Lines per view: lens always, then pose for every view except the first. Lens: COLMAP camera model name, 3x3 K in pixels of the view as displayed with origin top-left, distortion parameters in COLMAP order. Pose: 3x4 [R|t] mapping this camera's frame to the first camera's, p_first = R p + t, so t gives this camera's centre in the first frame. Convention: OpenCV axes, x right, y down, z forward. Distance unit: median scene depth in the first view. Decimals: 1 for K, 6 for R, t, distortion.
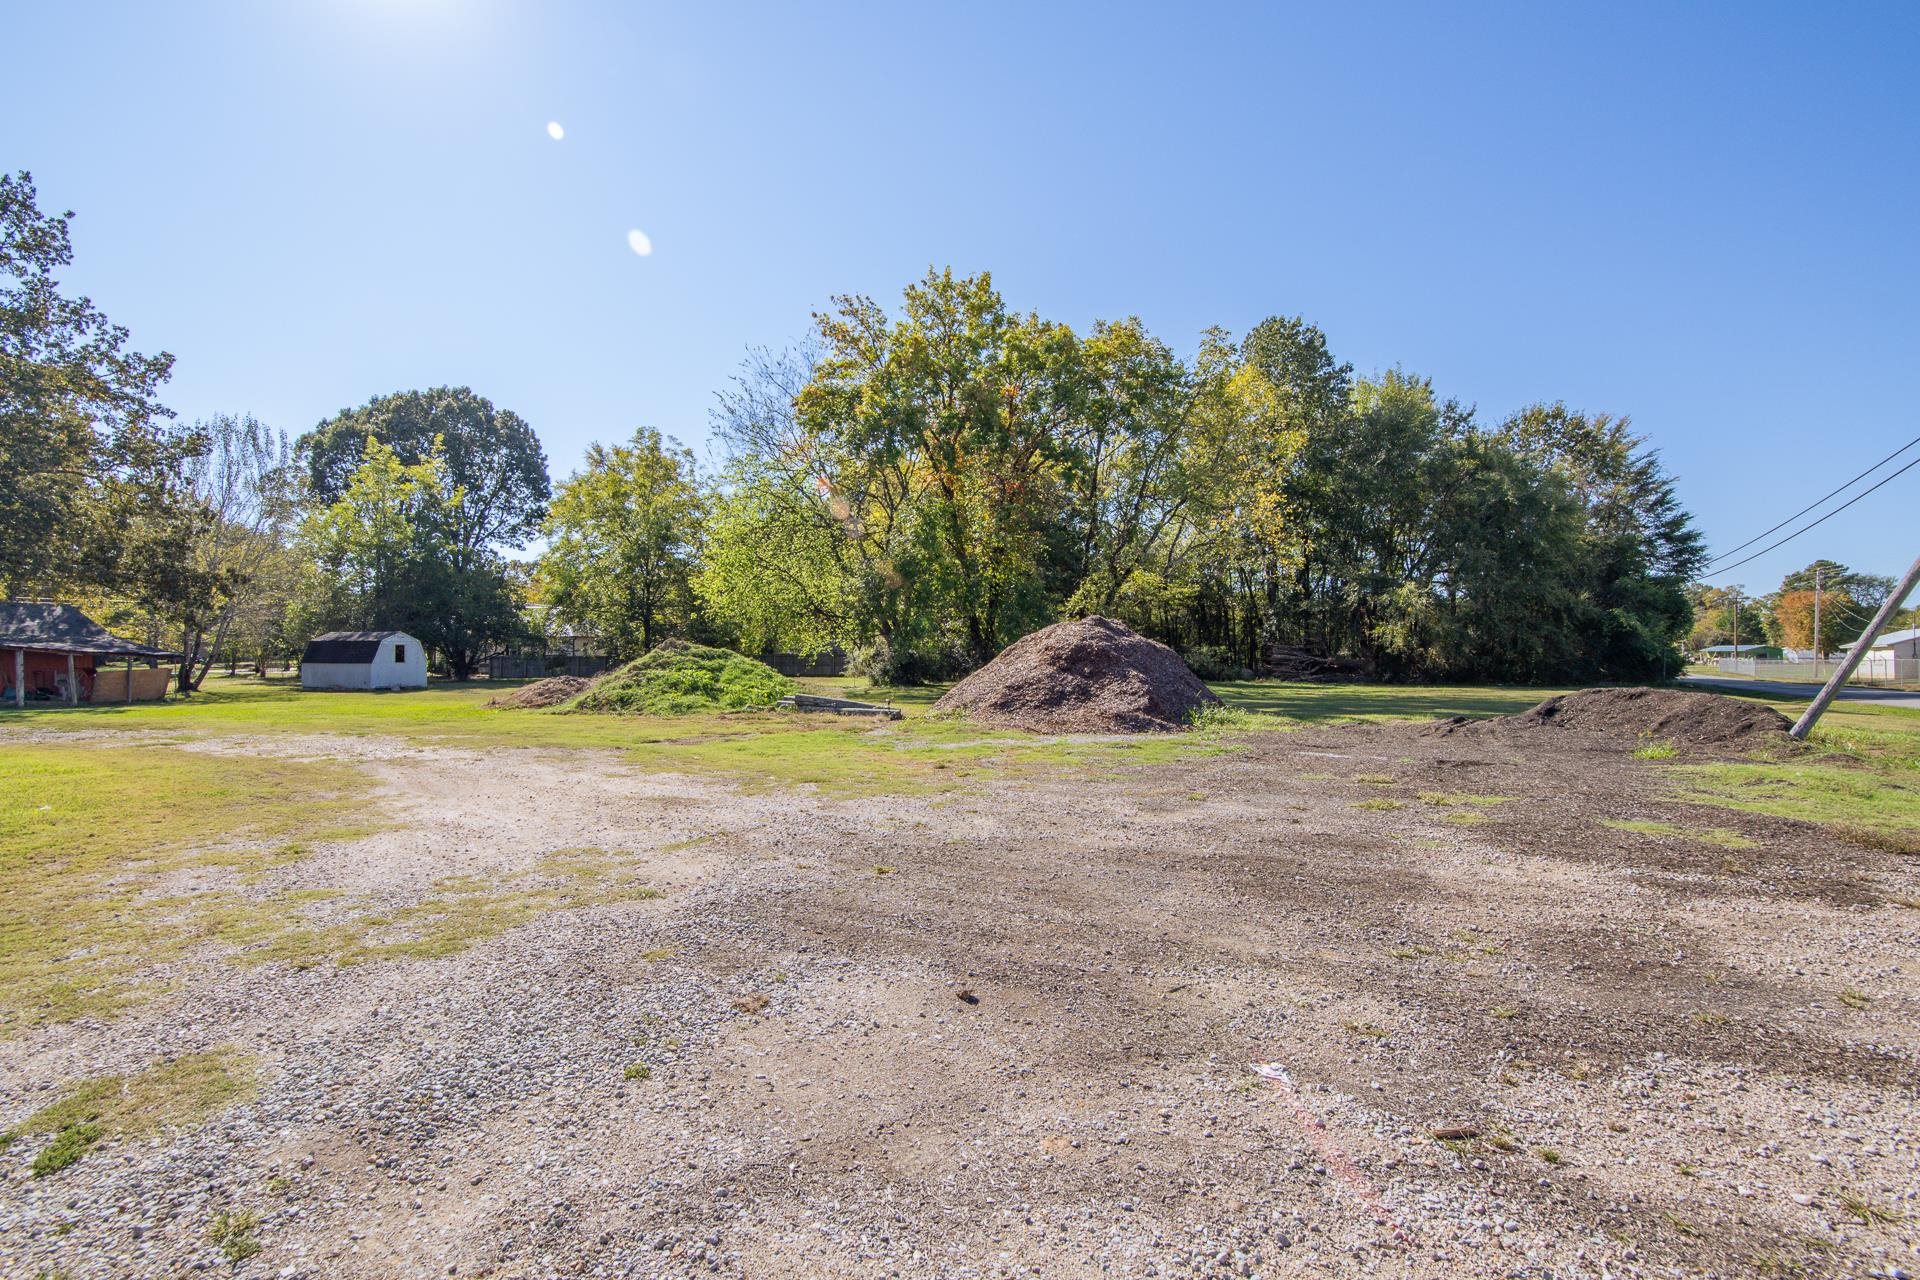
lens RADIAL K [[838.7, 0, 959.7], [0, 838.7, 645.3], [0, 0, 1]] dist [-0.024036, 0.000506]
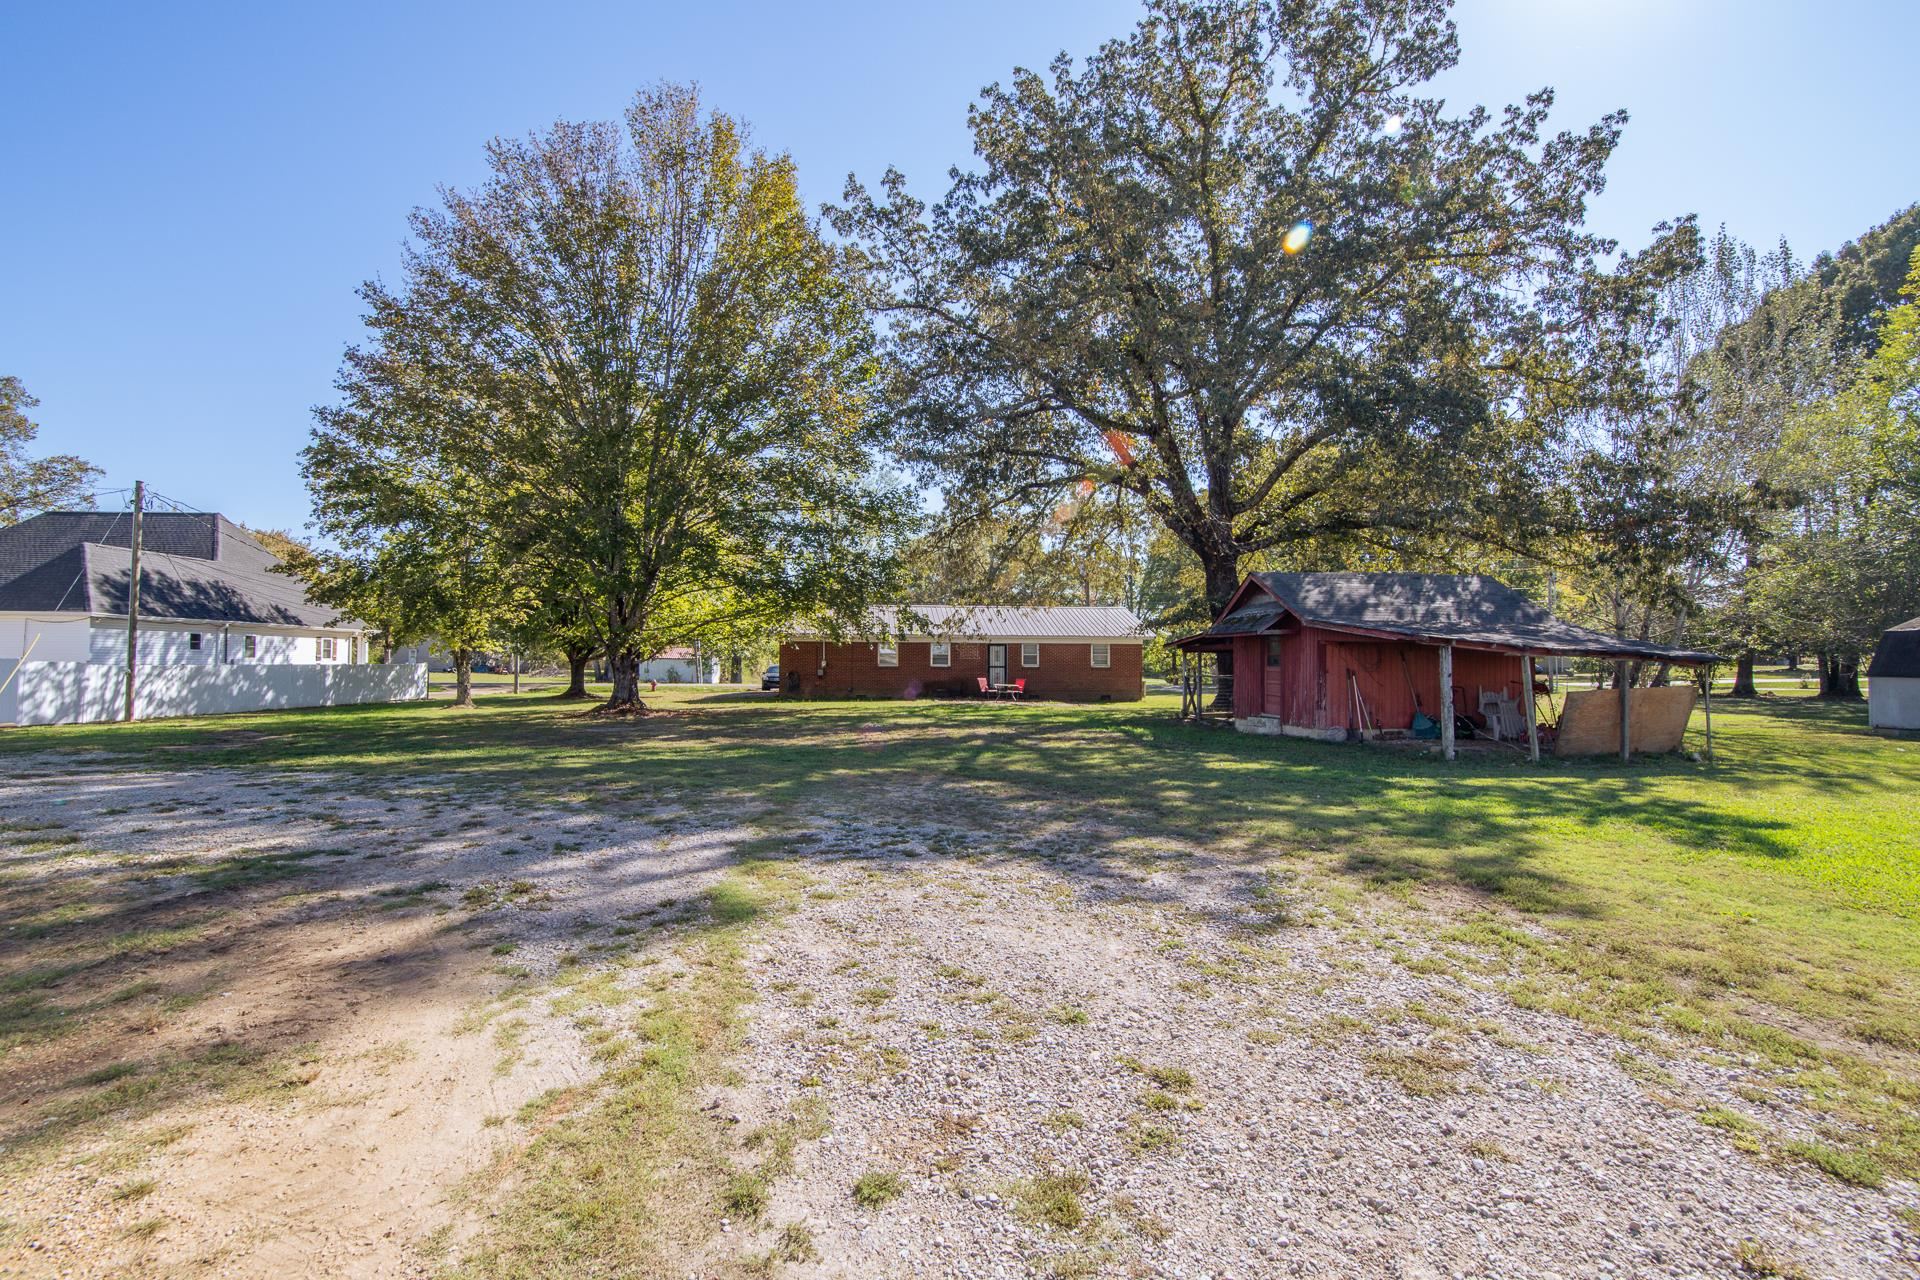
lens RADIAL K [[858.4, 0, 951.1], [0, 858.4, 643.8], [0, 0, 1]] dist [-0.000358, 0.000010]
pose [[0.248205, -0.025954, -0.968360, -0.546199], [0.010716, 0.999653, -0.024046, 0.010846], [0.968648, -0.004409, 0.248397, 0.435494]]
